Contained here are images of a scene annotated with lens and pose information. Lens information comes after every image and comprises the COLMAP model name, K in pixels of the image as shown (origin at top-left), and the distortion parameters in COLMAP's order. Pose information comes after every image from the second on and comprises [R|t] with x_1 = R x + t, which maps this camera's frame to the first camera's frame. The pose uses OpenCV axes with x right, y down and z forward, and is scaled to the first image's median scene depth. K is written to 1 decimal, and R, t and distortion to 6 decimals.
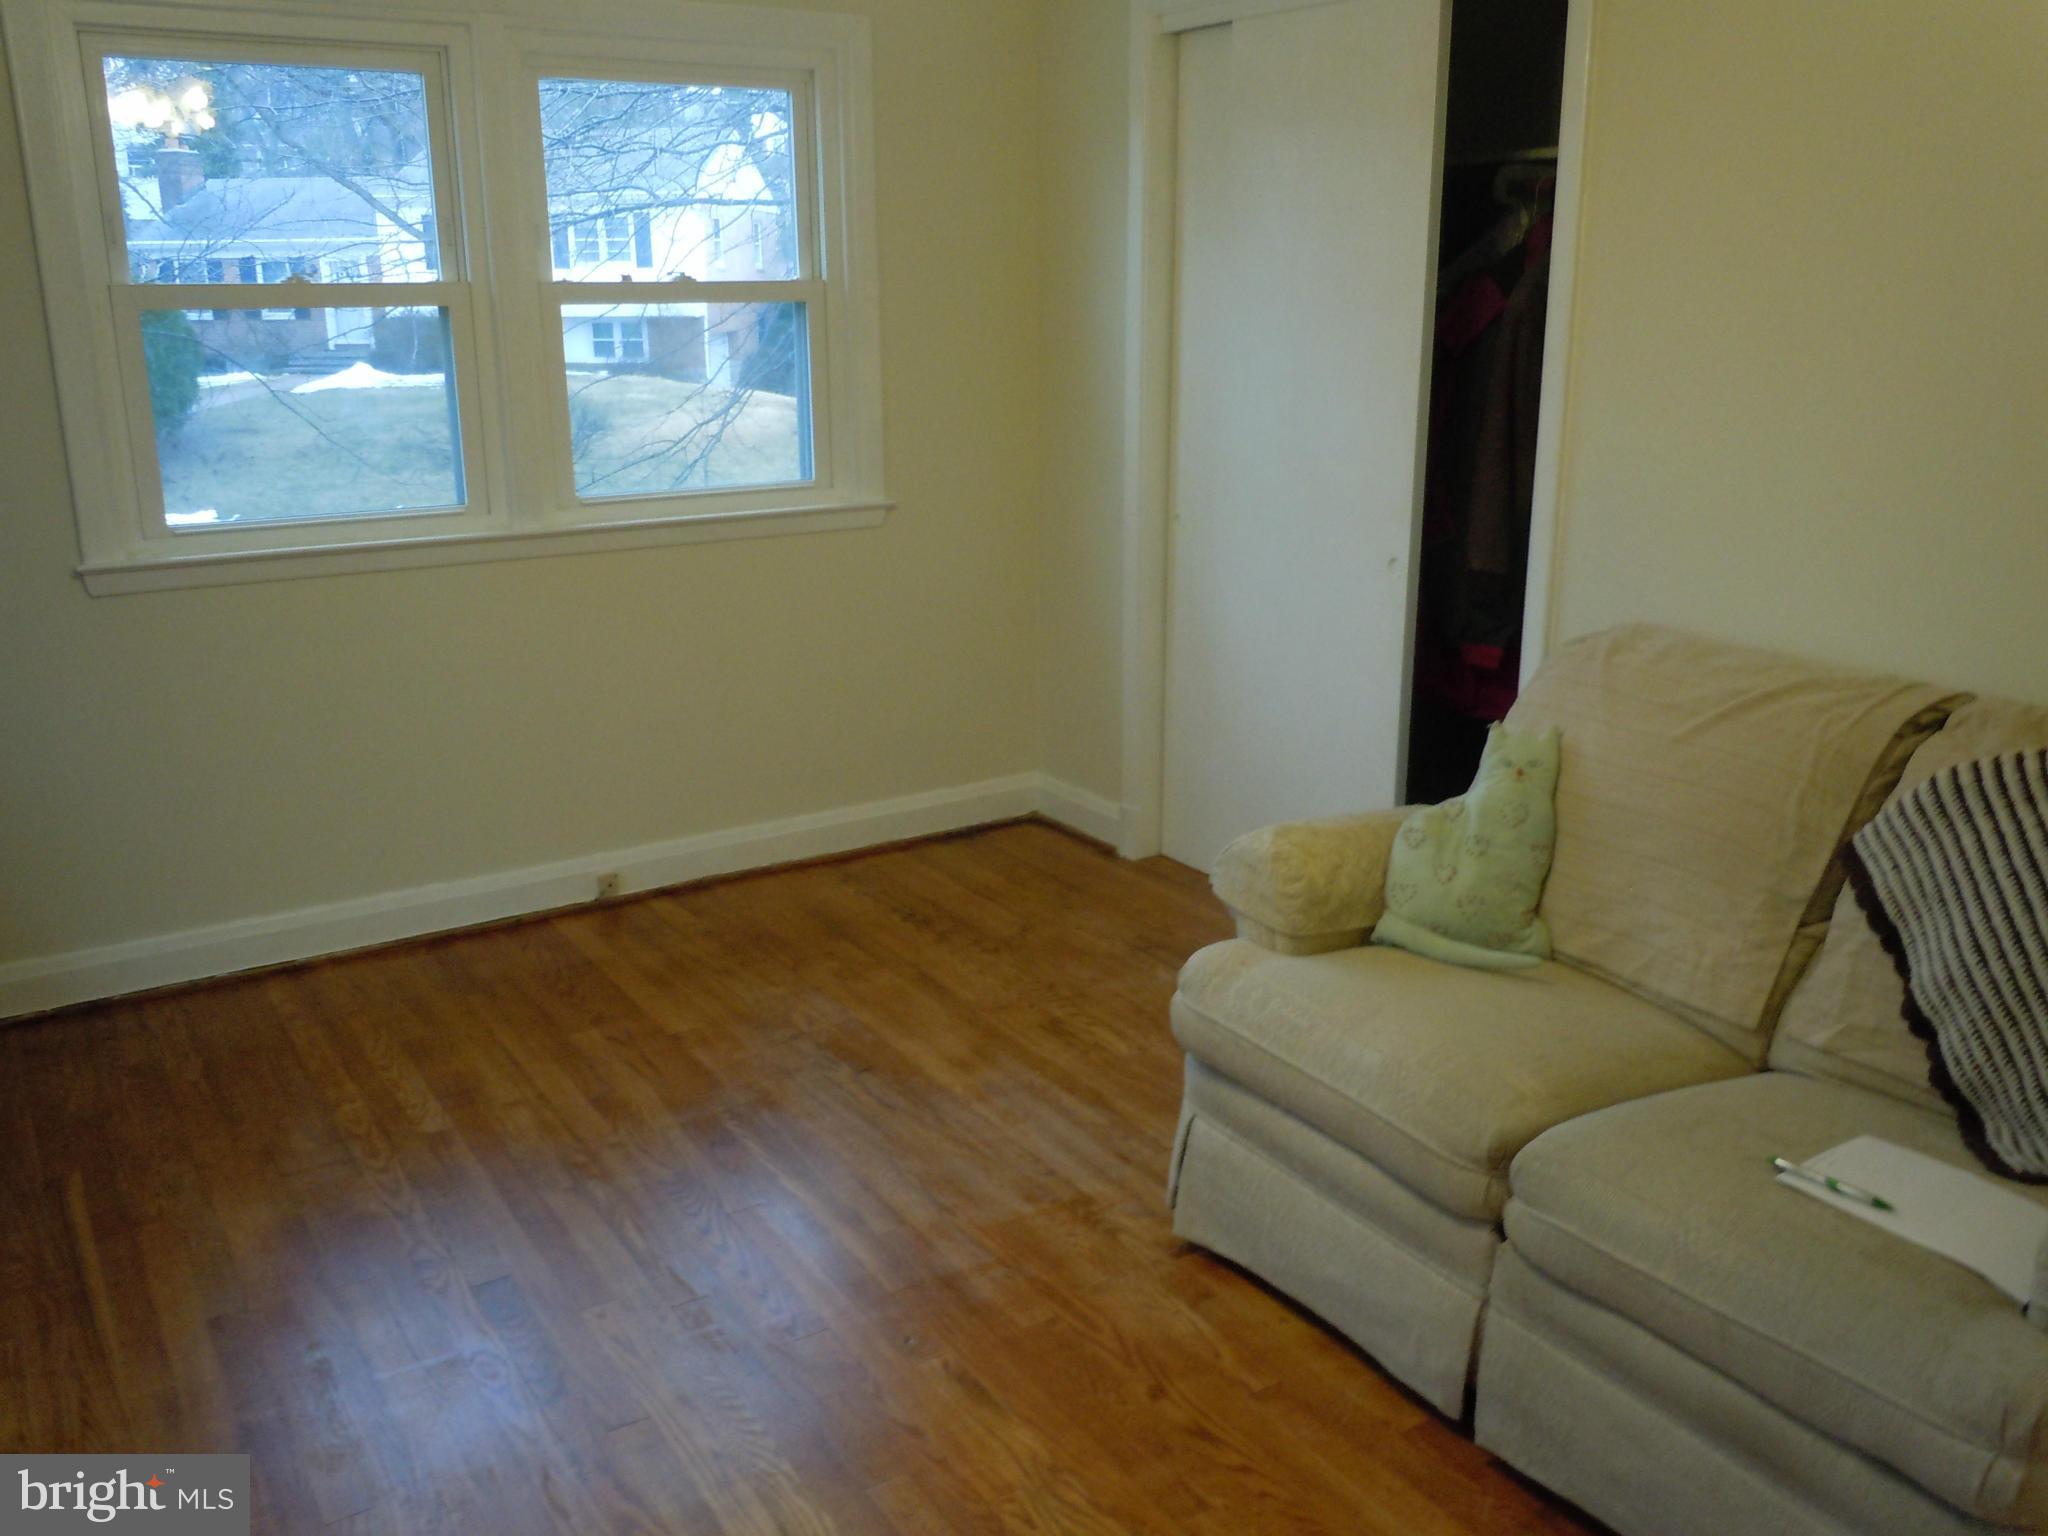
lens RADIAL K [[1695.7, 0, 1036.2], [0, 1695.7, 765.4], [0, 0, 1]] dist [0.008657, -0.054847]
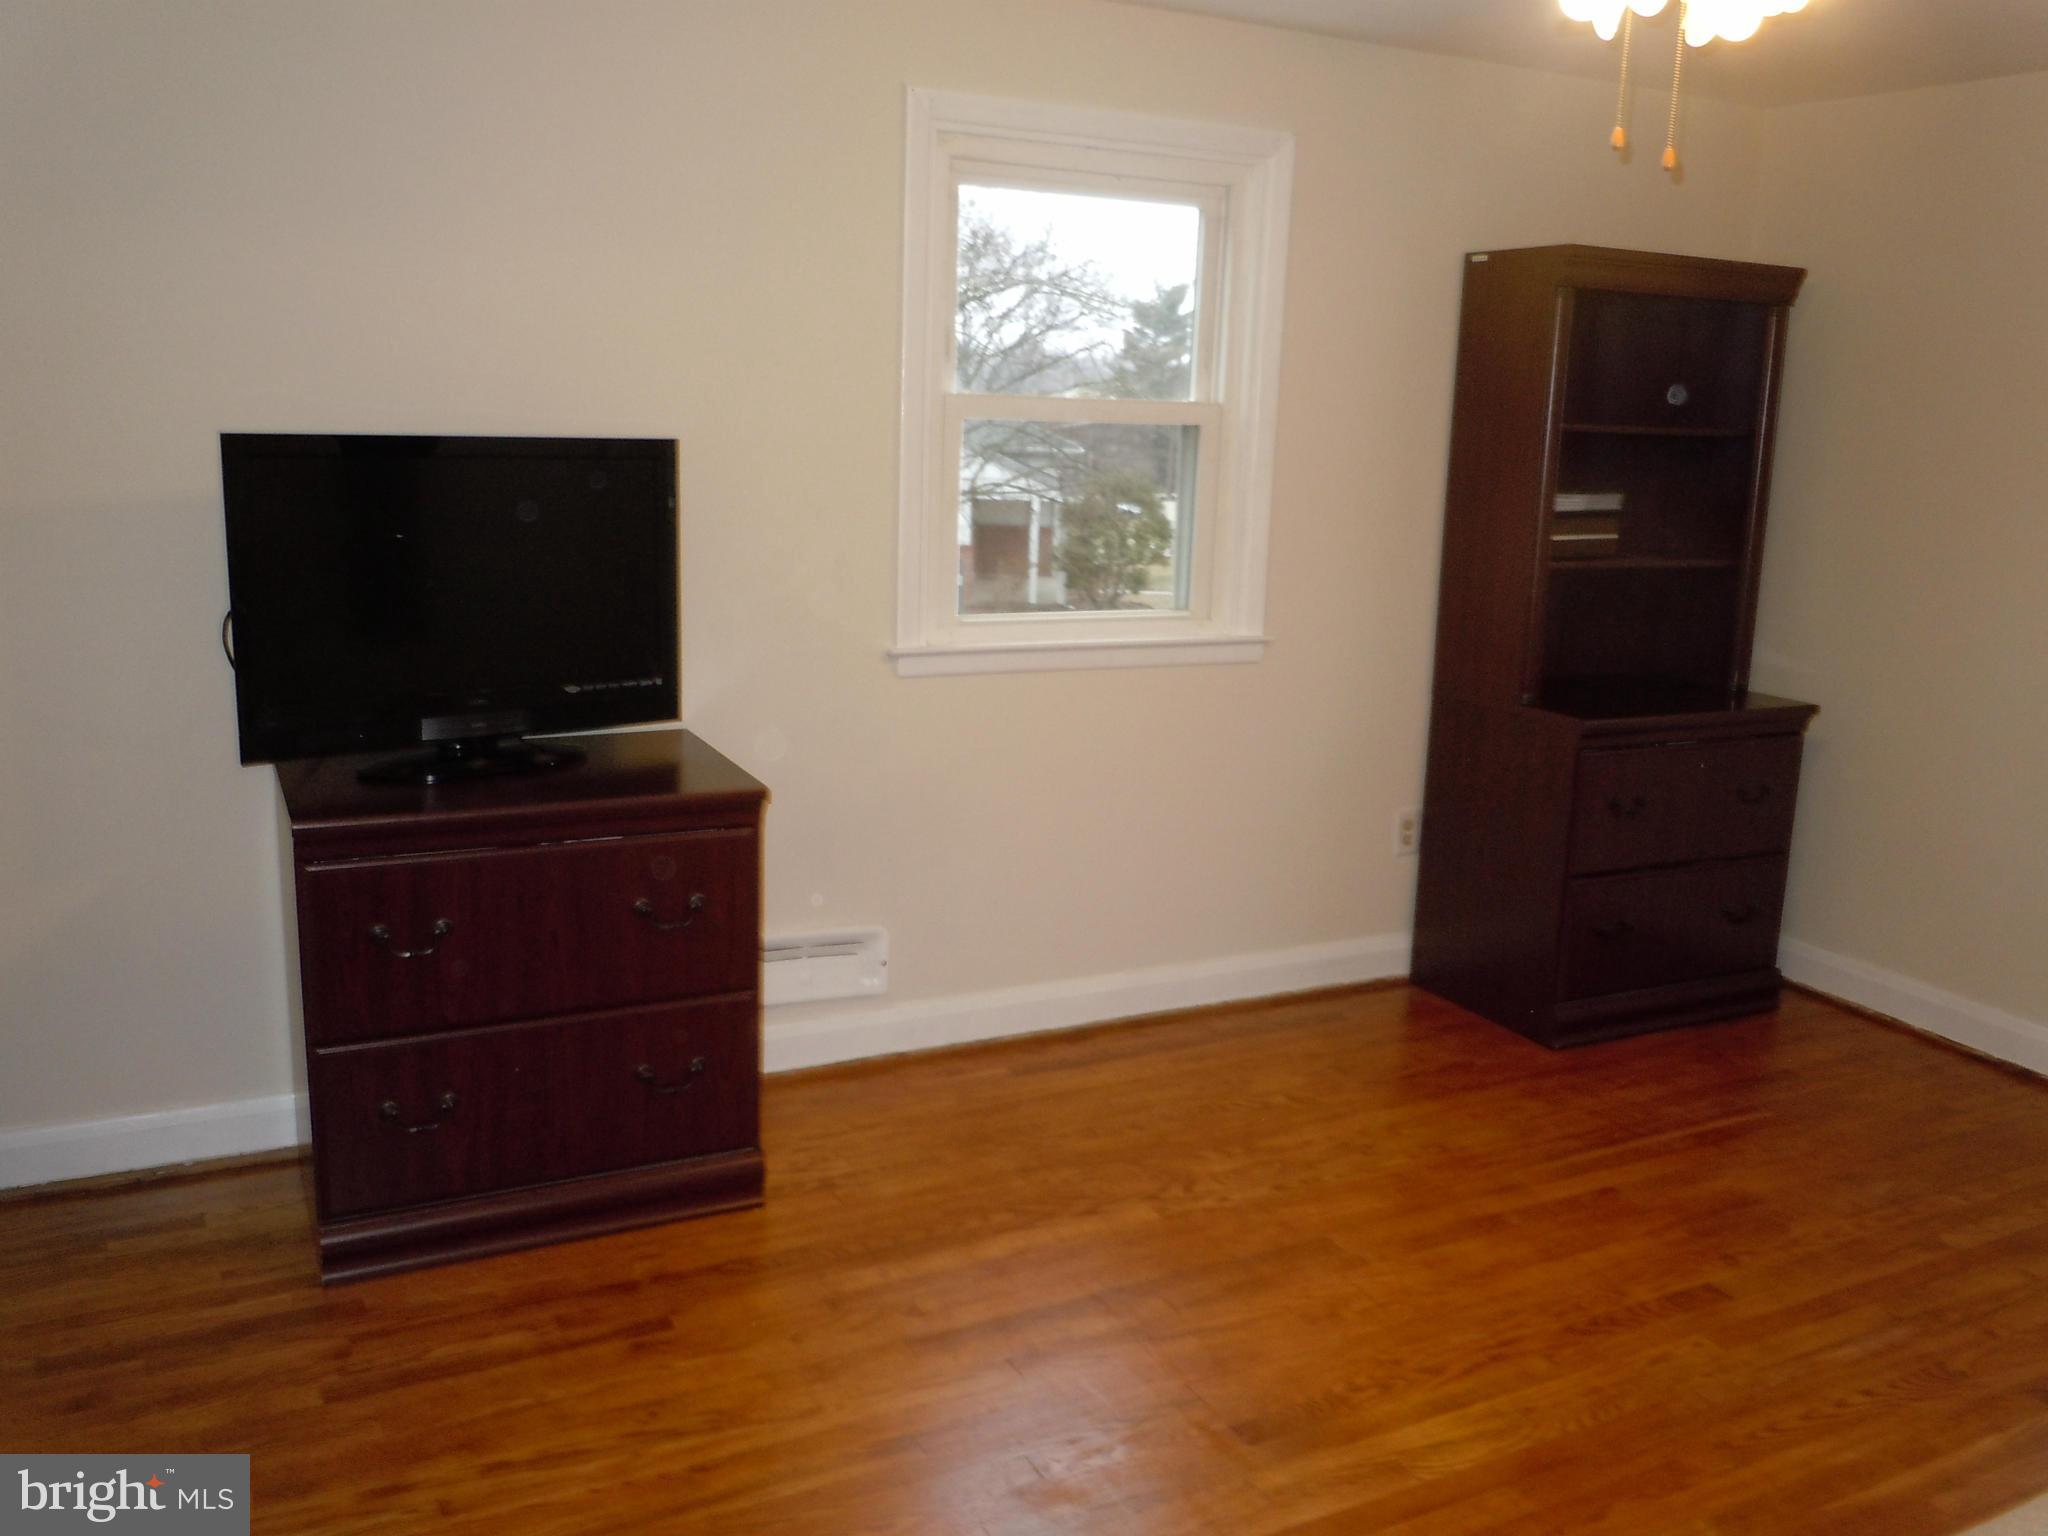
lens RADIAL K [[1695.7, 0, 1036.2], [0, 1695.7, 765.4], [0, 0, 1]] dist [0.008657, -0.054847]
pose [[-0.115389, 0.200025, -0.972972, 0.670811], [-0.297655, 0.927541, 0.225985, -0.122926], [0.947674, 0.315686, -0.047490, 0.456853]]
